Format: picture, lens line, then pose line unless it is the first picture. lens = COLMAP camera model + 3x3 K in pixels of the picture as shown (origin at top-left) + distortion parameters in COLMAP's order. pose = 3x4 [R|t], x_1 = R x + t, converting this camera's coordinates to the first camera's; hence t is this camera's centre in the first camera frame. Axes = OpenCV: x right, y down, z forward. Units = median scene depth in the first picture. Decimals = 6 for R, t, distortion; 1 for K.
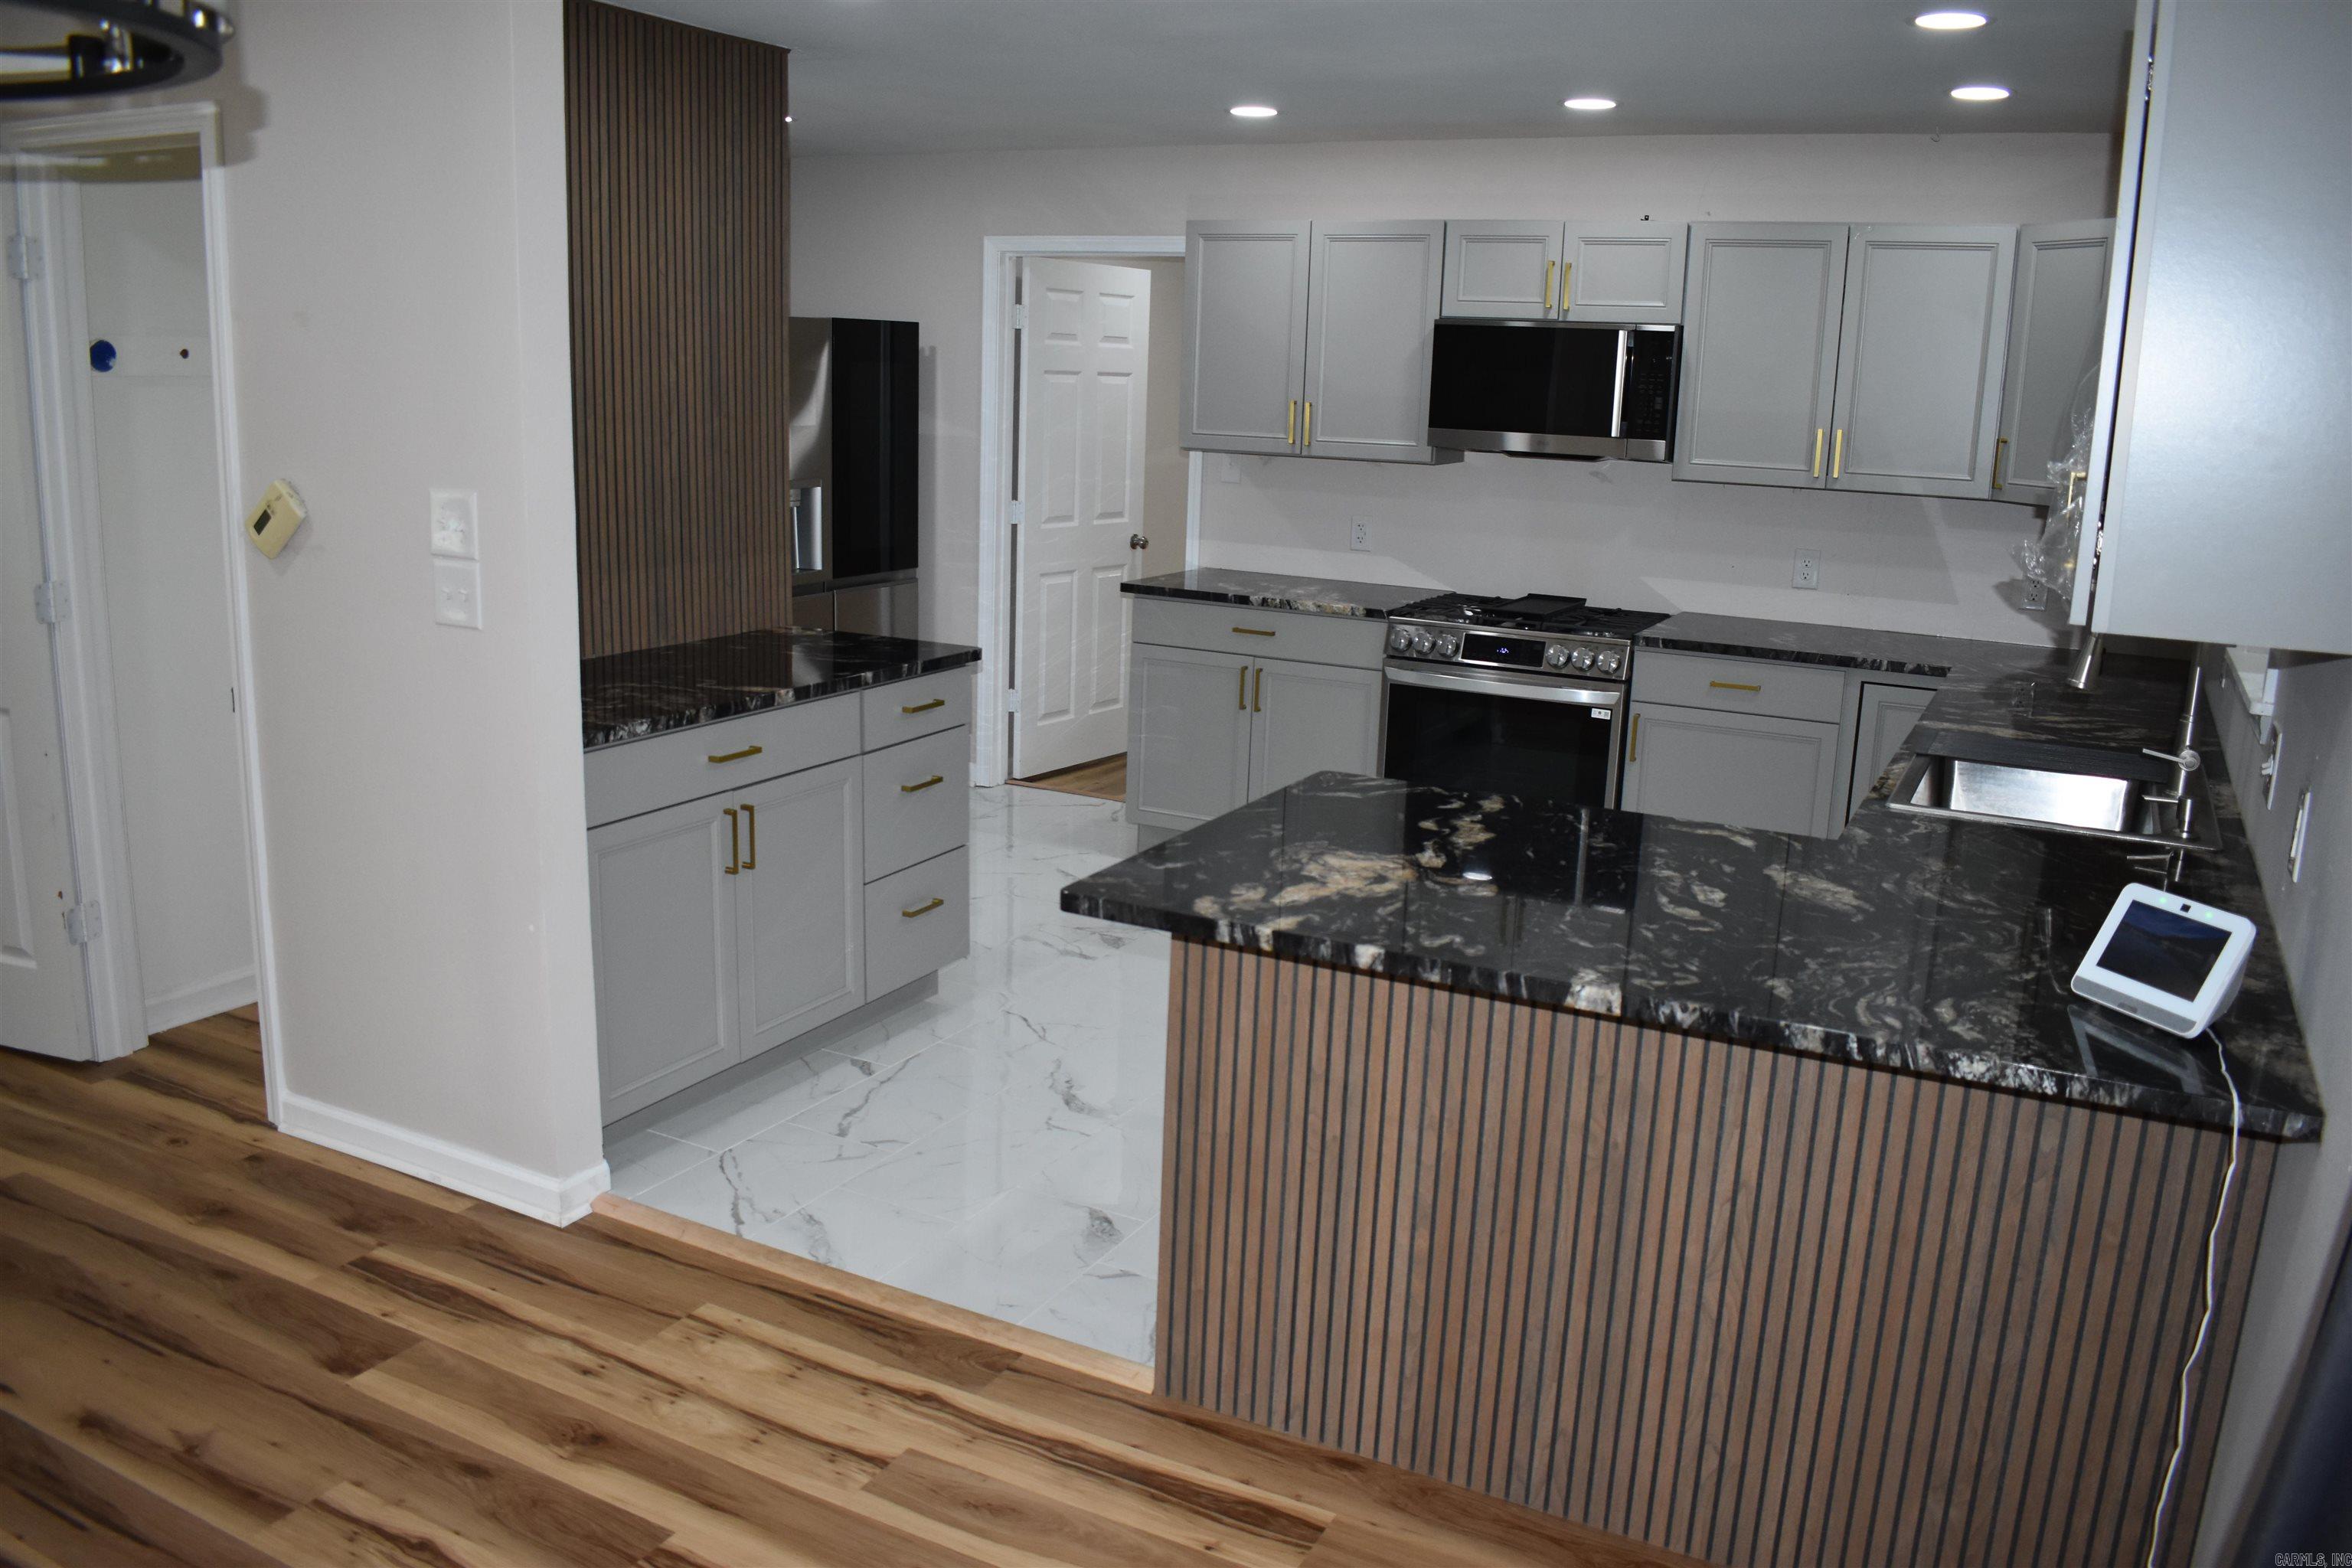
lens RADIAL K [[1845.1, 0, 1162.8], [0, 1845.1, 785.1], [0, 0, 1]] dist [-0.090094, 0.000824]
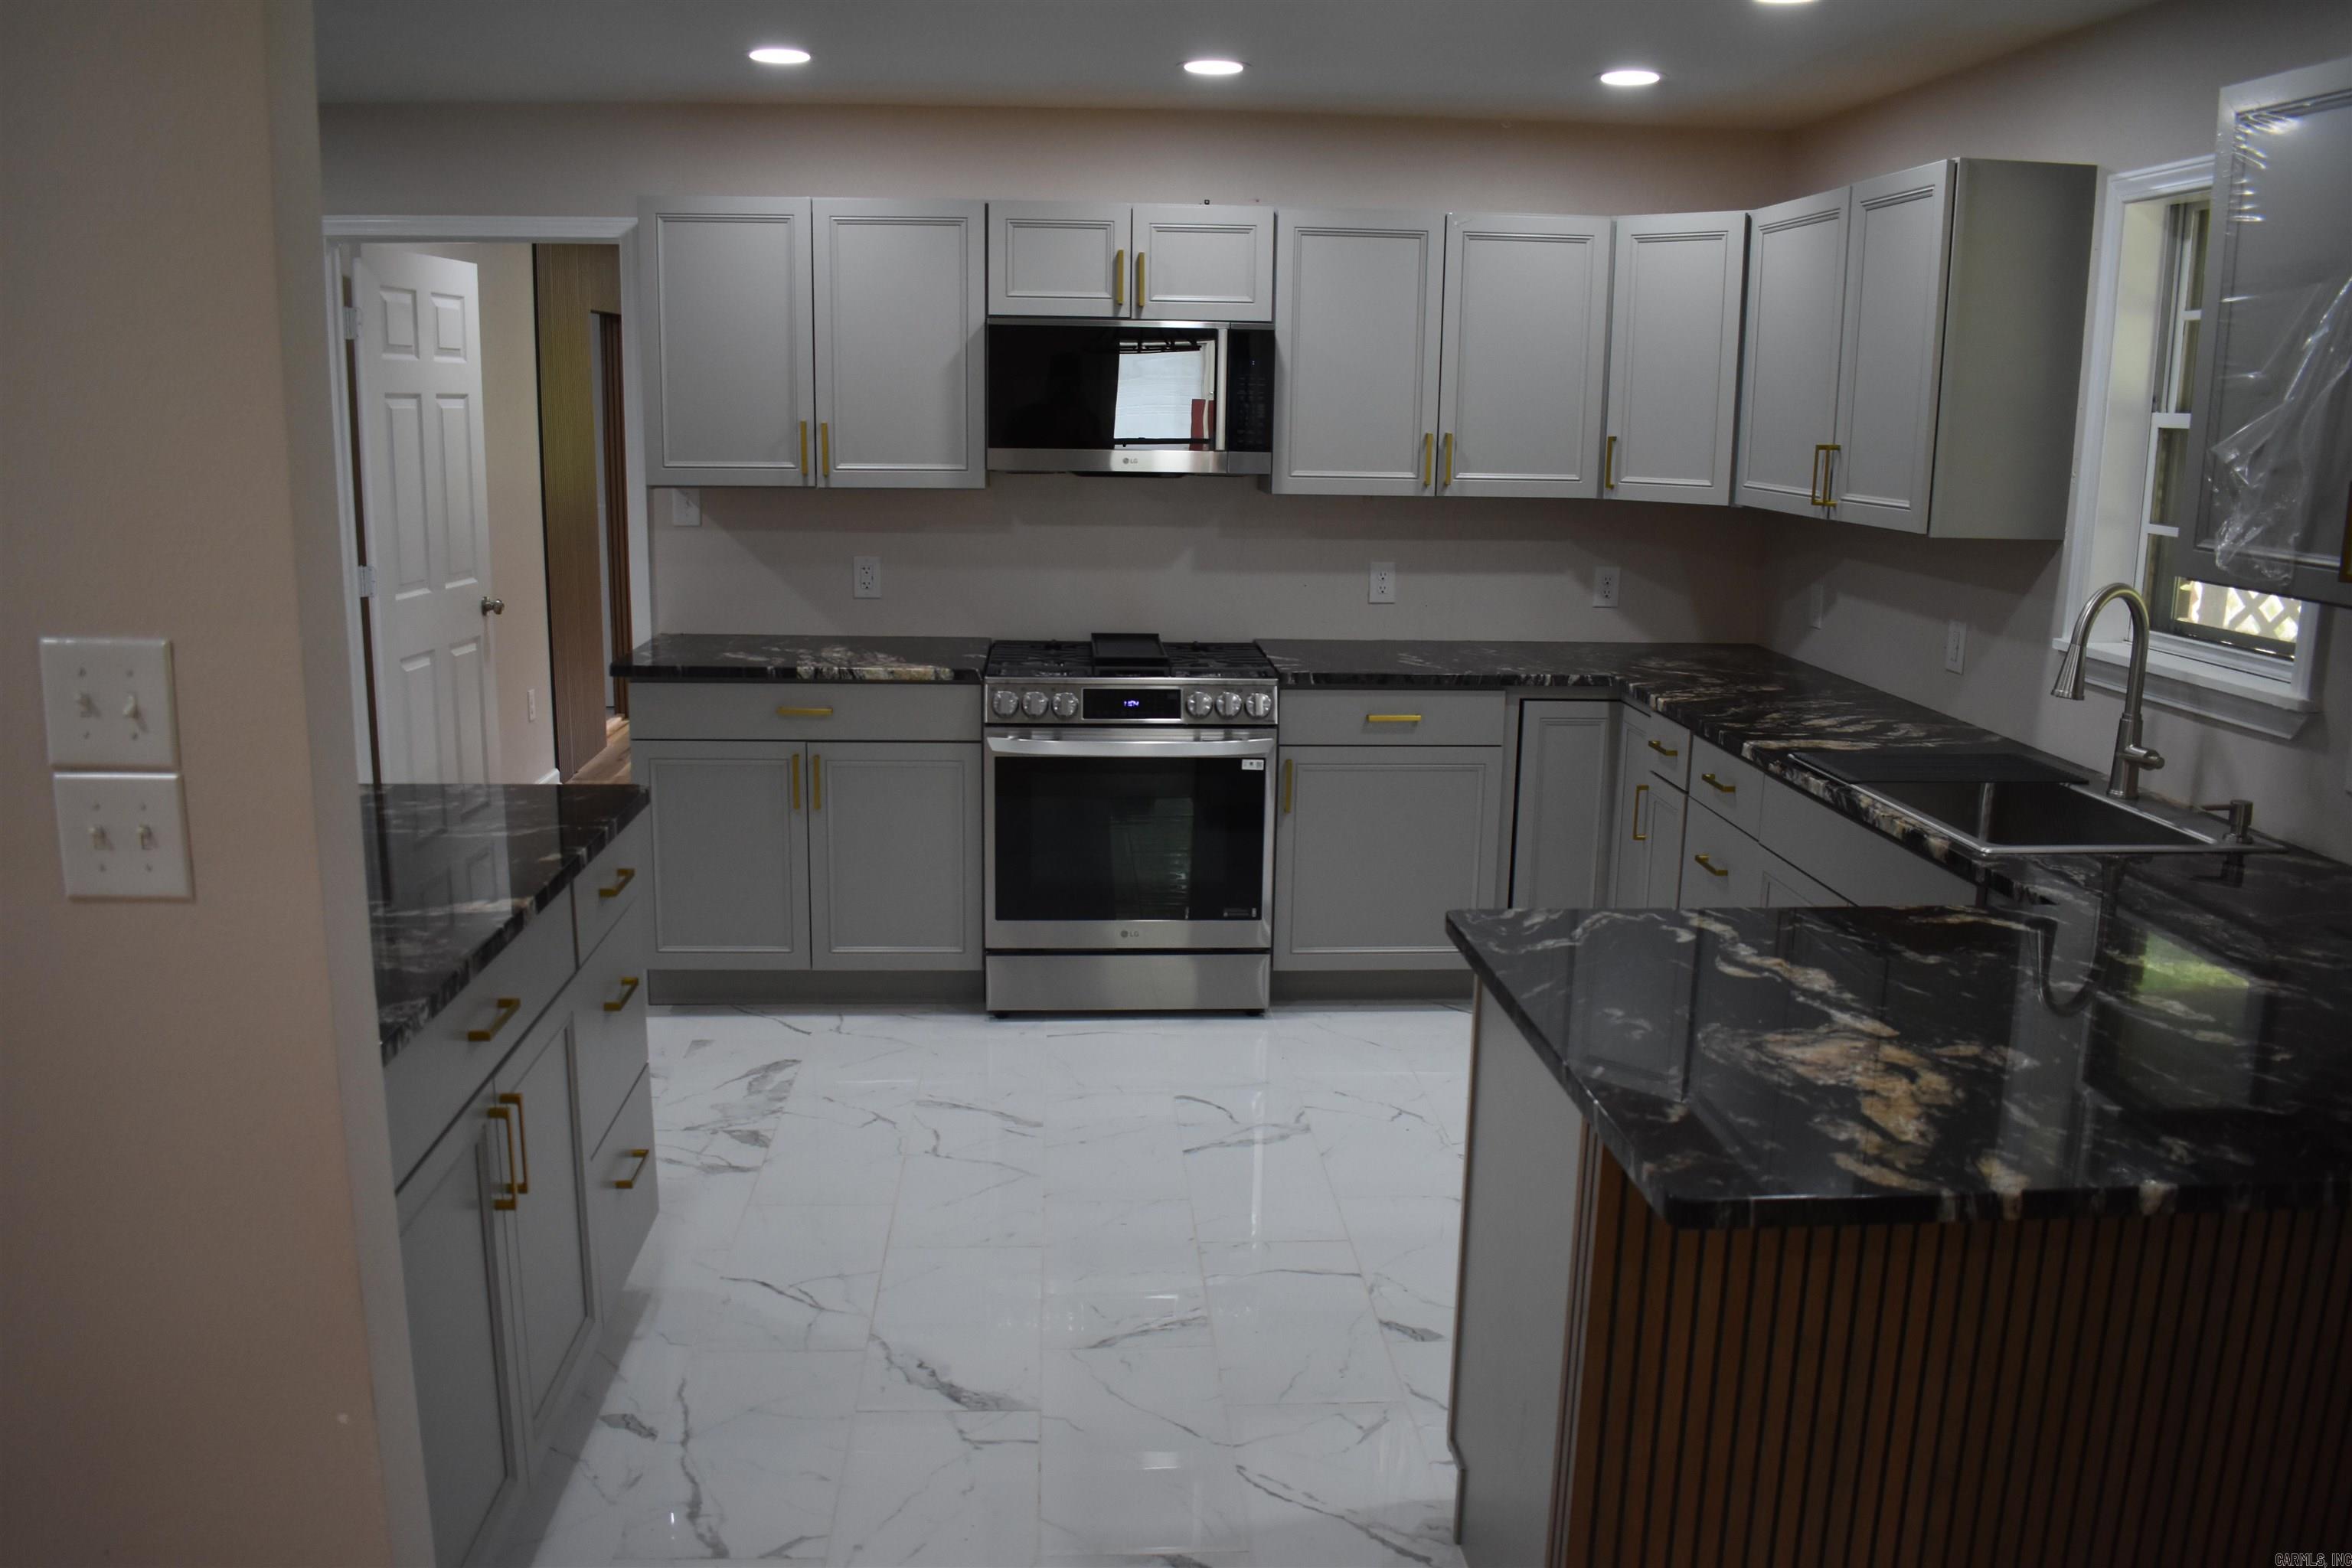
lens RADIAL K [[1845.1, 0, 1177.2], [0, 1845.1, 782.8], [0, 0, 1]] dist [-0.090094, 0.000824]
pose [[0.852317, -0.123375, 0.508265, -0.257753], [0.126202, 0.991579, 0.029065, -0.064132], [-0.507571, 0.039371, 0.860710, 0.271229]]
